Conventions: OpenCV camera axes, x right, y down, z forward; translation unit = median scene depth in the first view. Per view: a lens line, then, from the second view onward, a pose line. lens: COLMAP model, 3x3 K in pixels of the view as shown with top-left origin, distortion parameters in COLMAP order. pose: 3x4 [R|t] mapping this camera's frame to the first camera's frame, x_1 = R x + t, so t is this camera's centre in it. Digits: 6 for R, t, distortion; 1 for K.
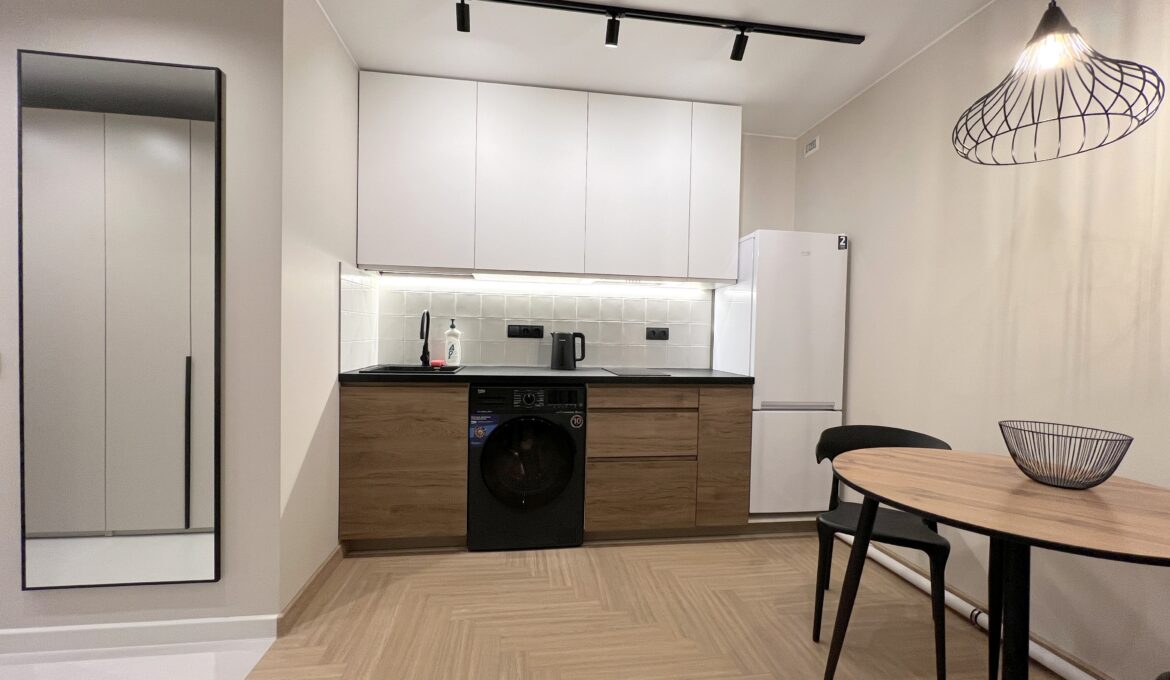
lens RADIAL K [[467.7, 0, 585.1], [0, 467.7, 344.7], [0, 0, 1]] dist [-0.002634, 0.000060]
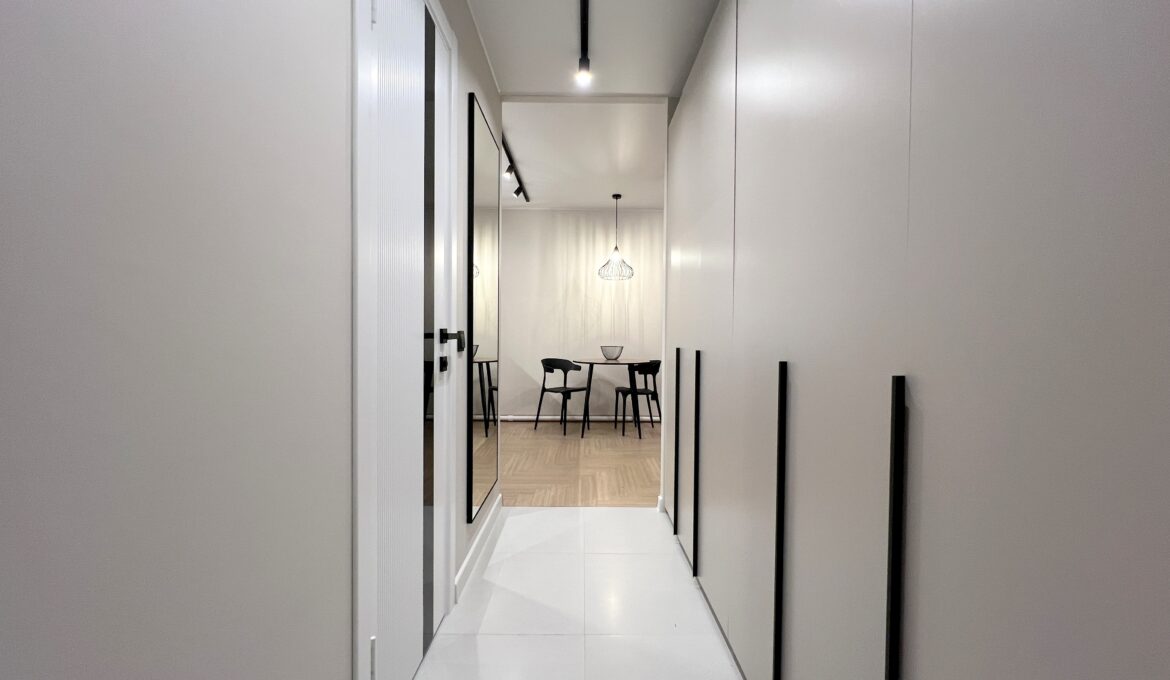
lens RADIAL K [[467.7, 0, 585.1], [0, 467.7, 344.7], [0, 0, 1]] dist [-0.002634, 0.000060]
pose [[0.134366, -0.037956, 0.990205, -1.475359], [0.020868, 0.999153, 0.035467, 0.007667], [-0.990712, 0.015898, 0.135044, 0.323780]]
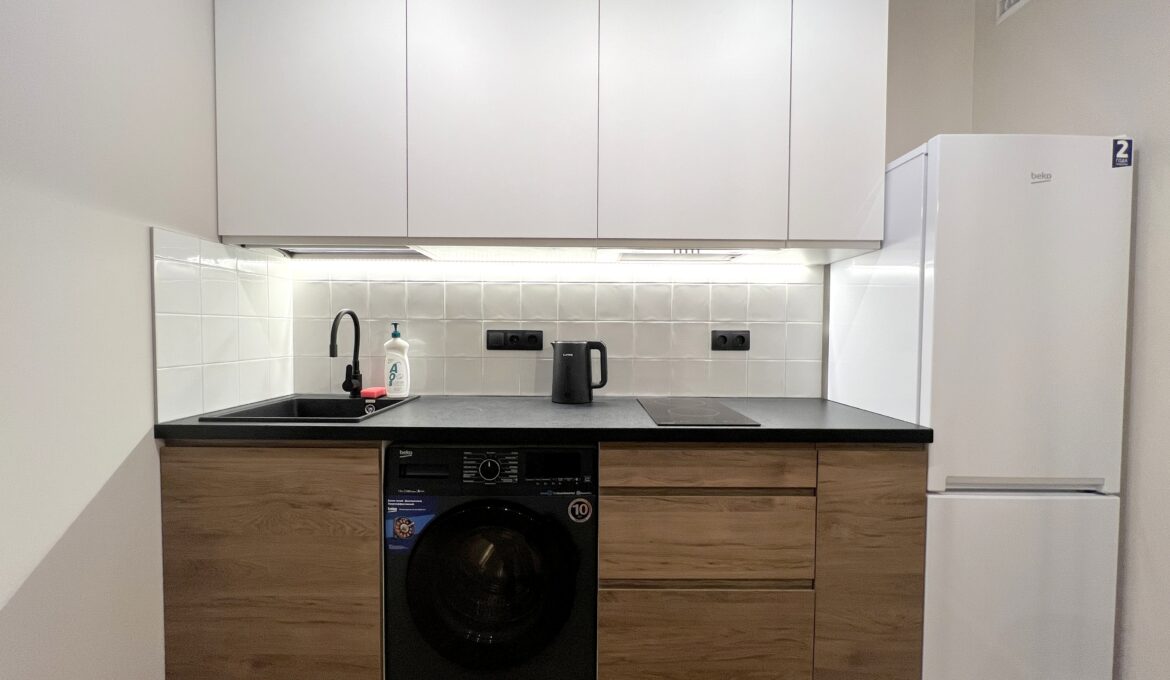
lens RADIAL K [[467.7, 0, 585.1], [0, 467.7, 344.7], [0, 0, 1]] dist [-0.002634, 0.000060]
pose [[0.990520, -0.010973, -0.136929, 0.061047], [0.011845, 0.999914, 0.005554, -0.028096], [0.136857, -0.007123, 0.990565, 0.447982]]
